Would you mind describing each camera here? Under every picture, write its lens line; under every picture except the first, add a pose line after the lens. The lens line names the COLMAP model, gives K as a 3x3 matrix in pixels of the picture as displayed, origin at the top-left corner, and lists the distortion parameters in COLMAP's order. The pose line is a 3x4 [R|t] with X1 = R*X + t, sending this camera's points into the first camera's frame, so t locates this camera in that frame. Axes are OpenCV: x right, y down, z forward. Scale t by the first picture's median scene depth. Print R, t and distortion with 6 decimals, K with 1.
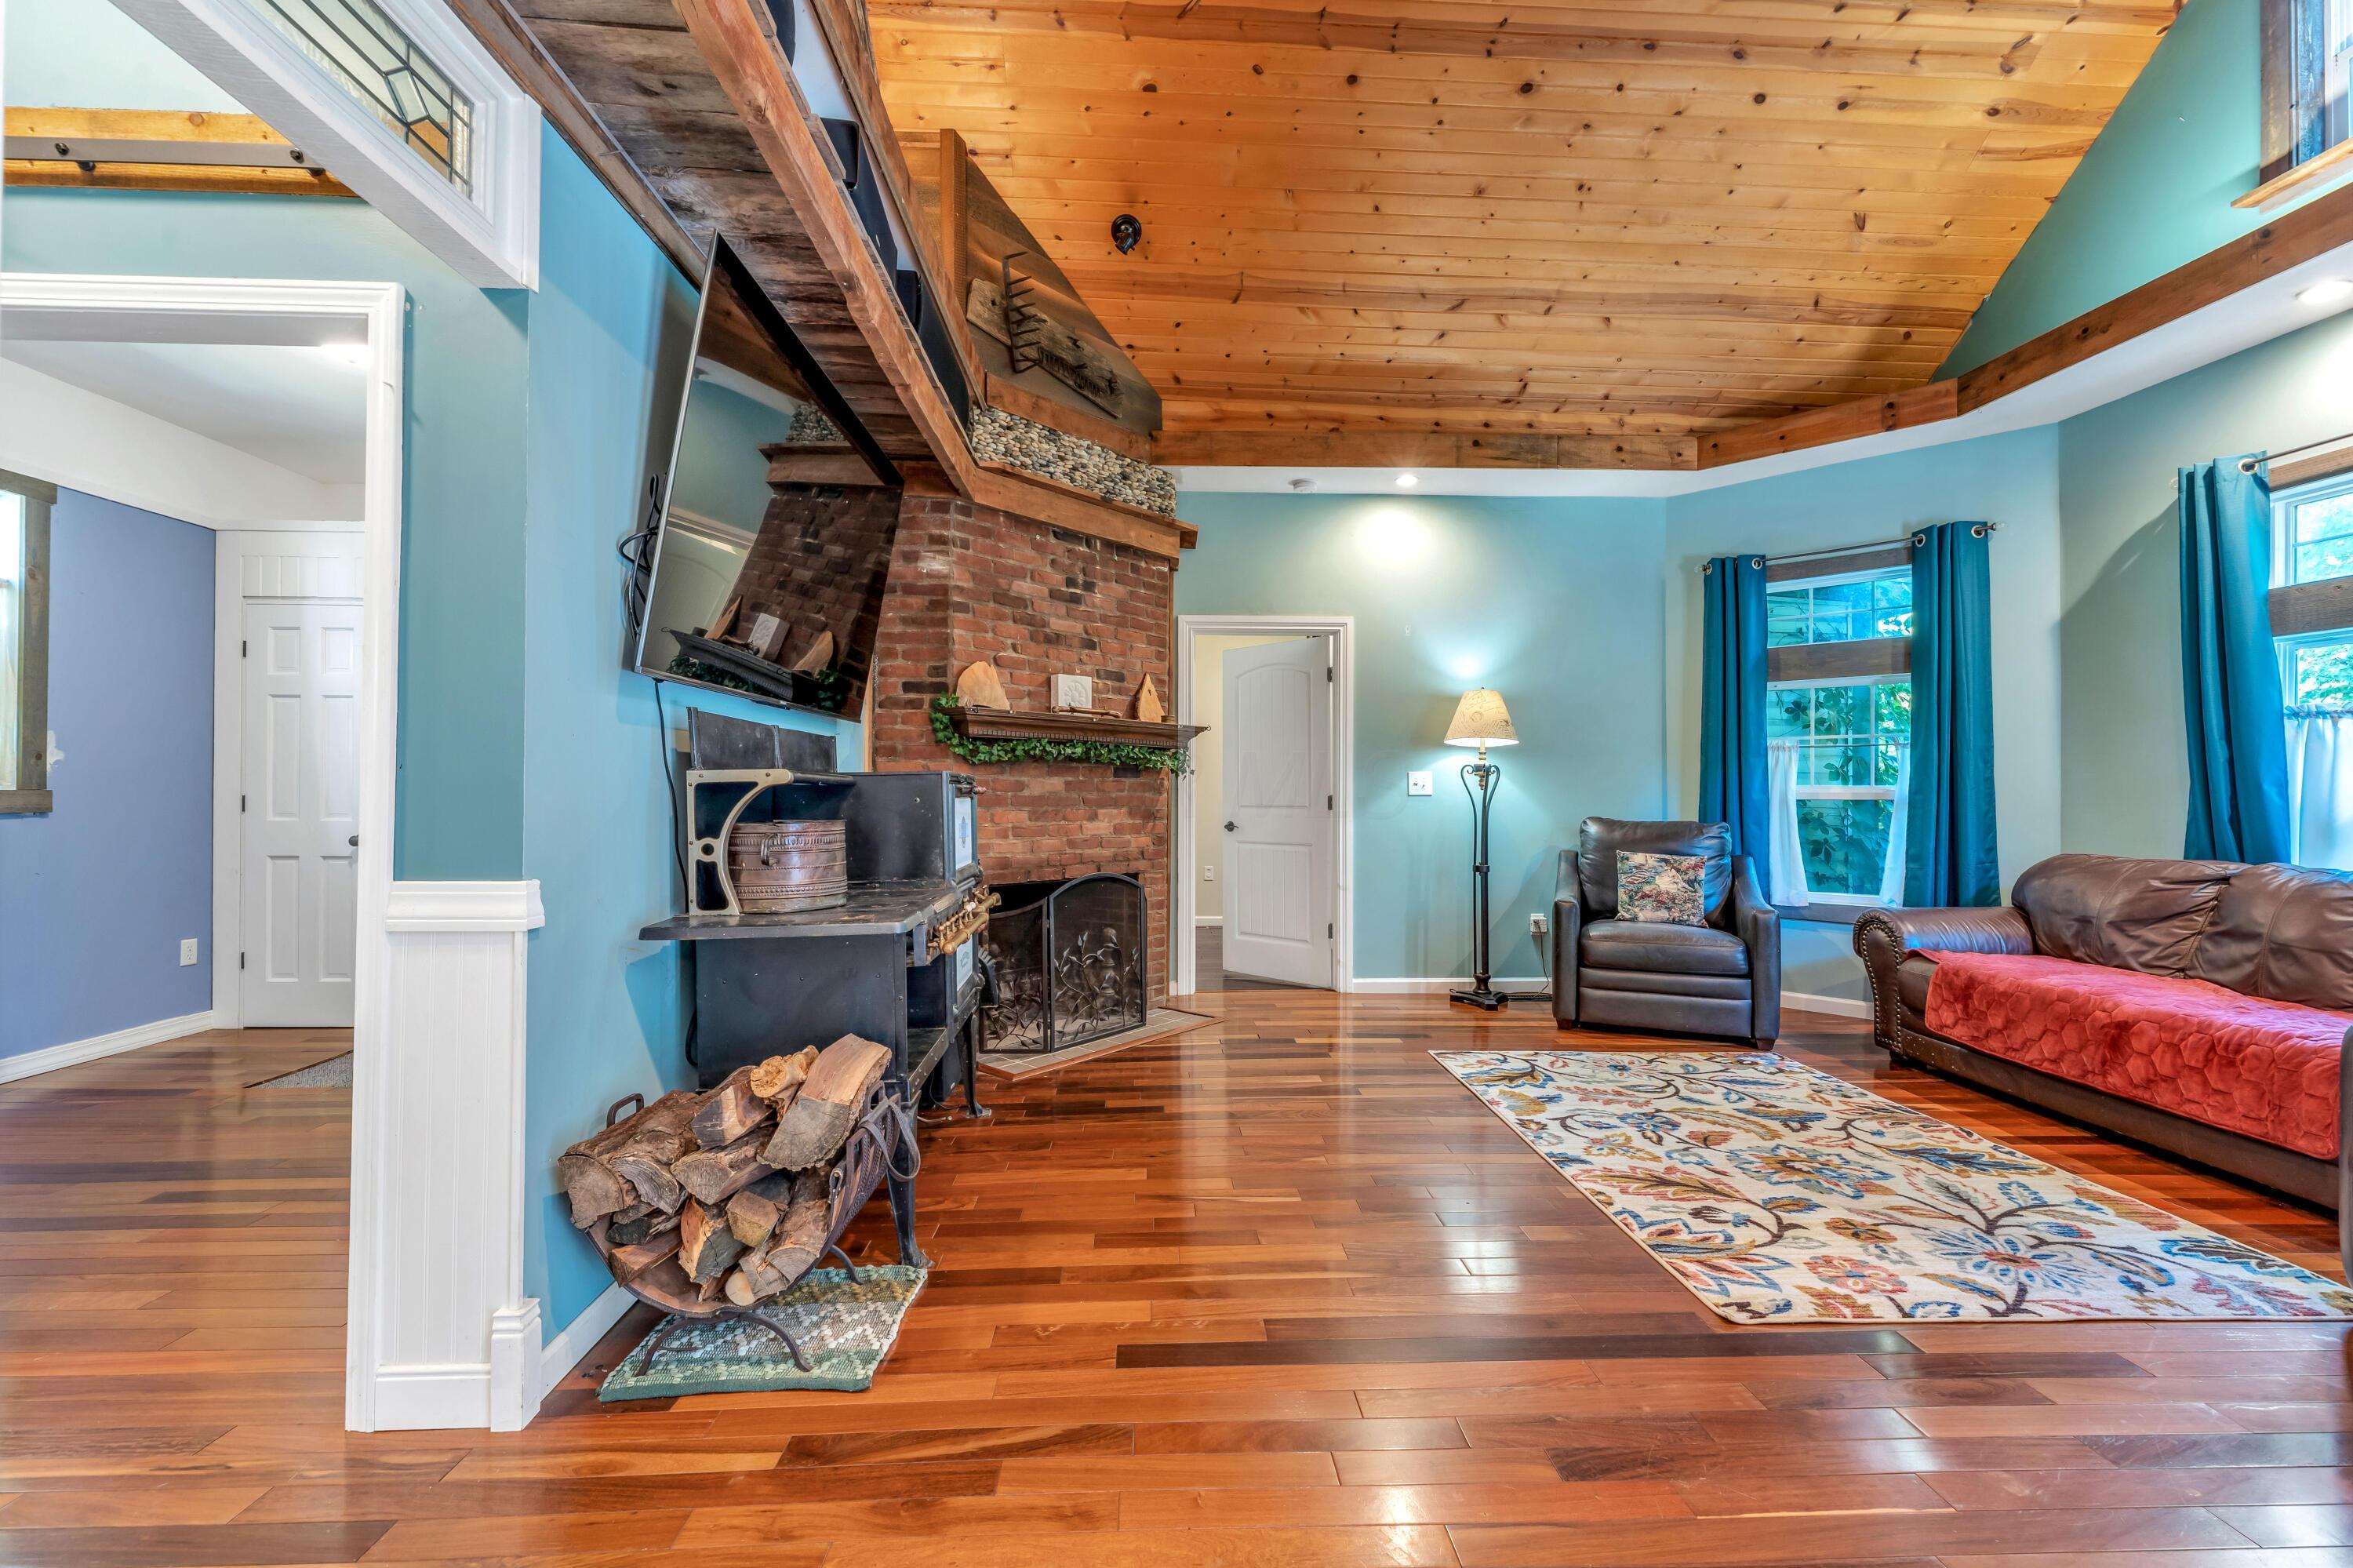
lens RADIAL K [[955.9, 0, 1176.9], [0, 955.9, 788.8], [0, 0, 1]] dist [-0.001958, -0.000307]
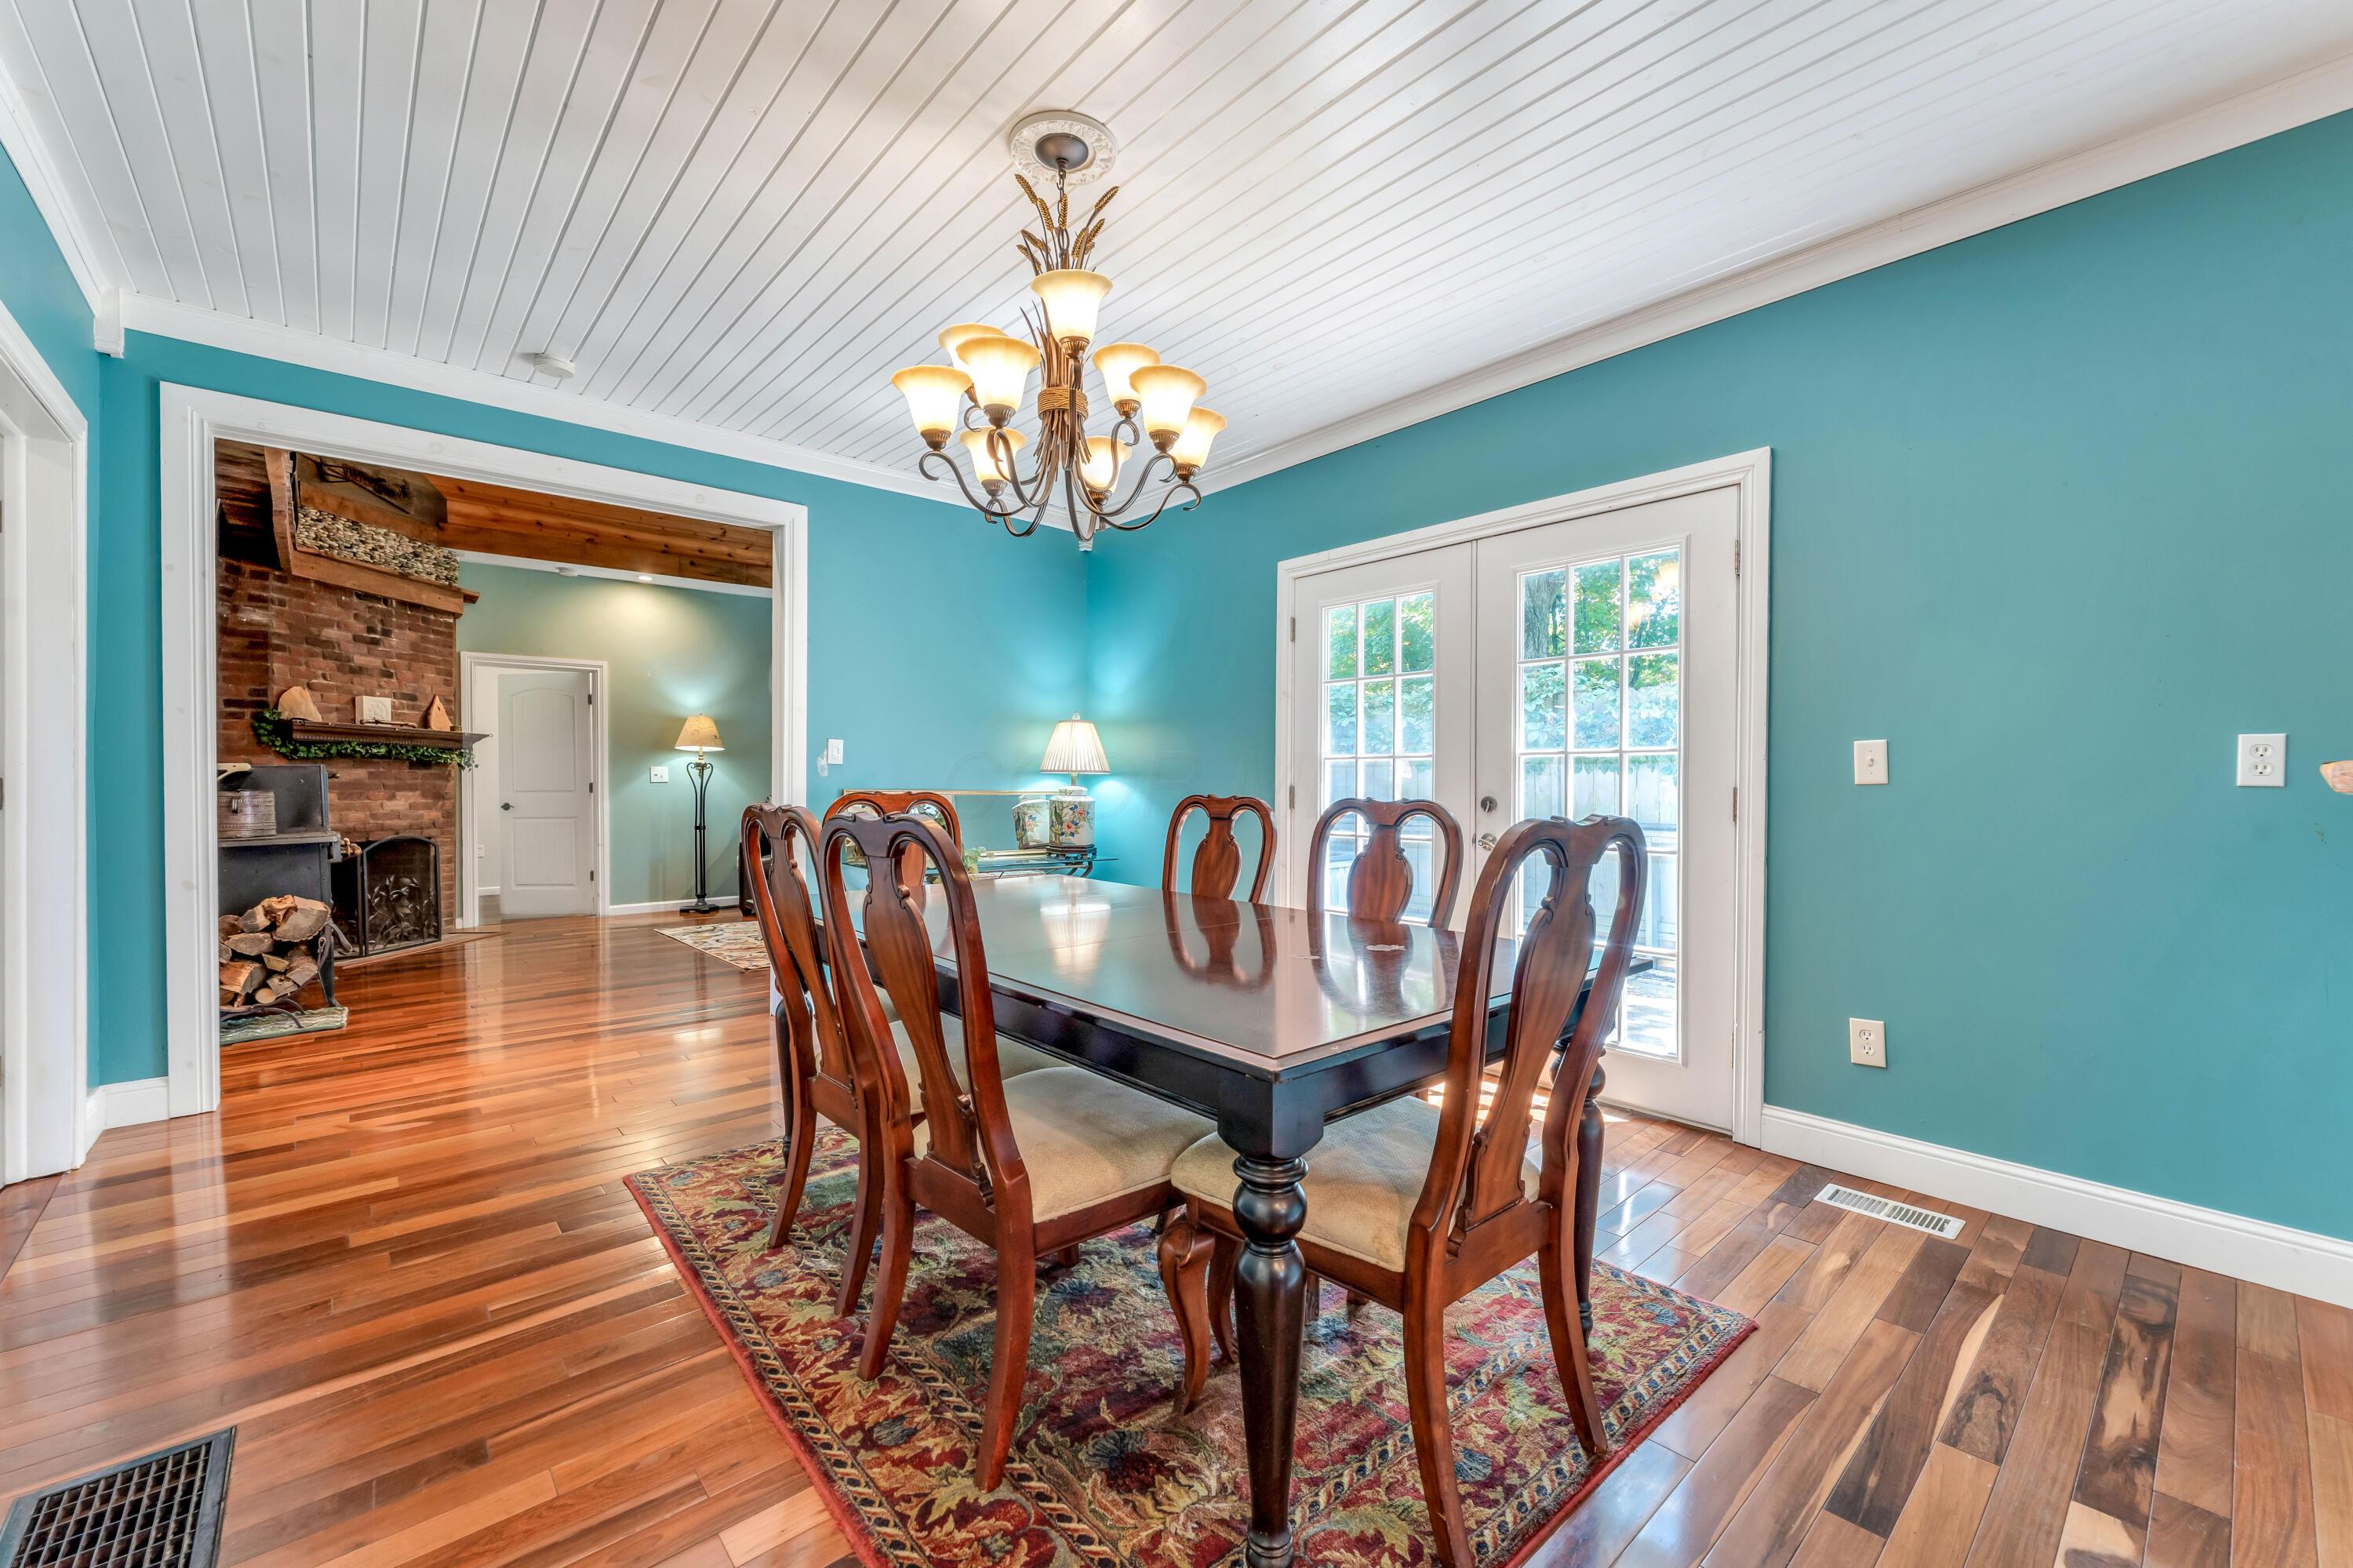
lens RADIAL K [[955.9, 0, 1179.3], [0, 955.9, 790.5], [0, 0, 1]] dist [-0.001958, -0.000307]
pose [[0.771235, -0.009515, 0.636480, -0.086766], [0.006135, 0.999953, 0.007514, 0.015542], [-0.636521, -0.001890, 0.771257, -0.806004]]
